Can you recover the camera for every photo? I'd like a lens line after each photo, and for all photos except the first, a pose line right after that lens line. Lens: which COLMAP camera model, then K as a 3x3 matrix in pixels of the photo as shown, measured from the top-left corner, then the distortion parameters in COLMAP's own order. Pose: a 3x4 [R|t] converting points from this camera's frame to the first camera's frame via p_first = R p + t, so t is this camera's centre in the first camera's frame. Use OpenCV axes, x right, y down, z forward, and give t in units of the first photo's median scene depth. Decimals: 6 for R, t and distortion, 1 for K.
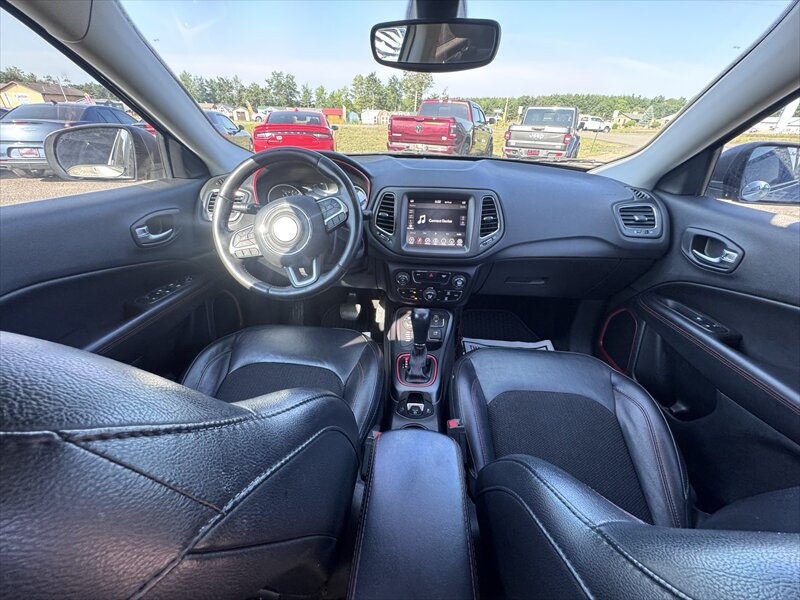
lens RADIAL K [[316.4, 0, 398.4], [0, 316.4, 298.2], [0, 0, 1]] dist [-0.000045, 0.000264]
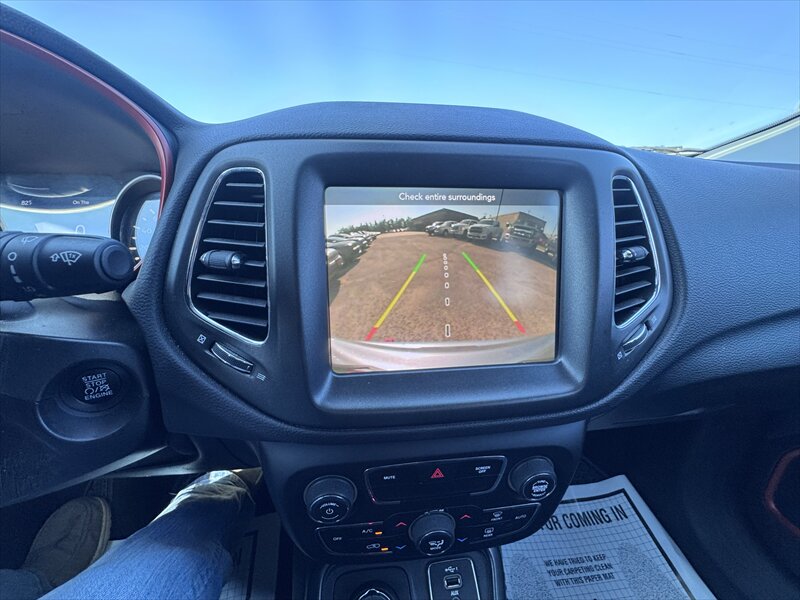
lens RADIAL K [[317.7, 0, 396.3], [0, 317.7, 301.2], [0, 0, 1]] dist [-0.002807, 0.000324]
pose [[0.981306, -0.071163, 0.178813, 0.033994], [0.096595, 0.985738, -0.137805, -0.190405], [-0.166456, 0.152501, 0.974185, 0.760021]]
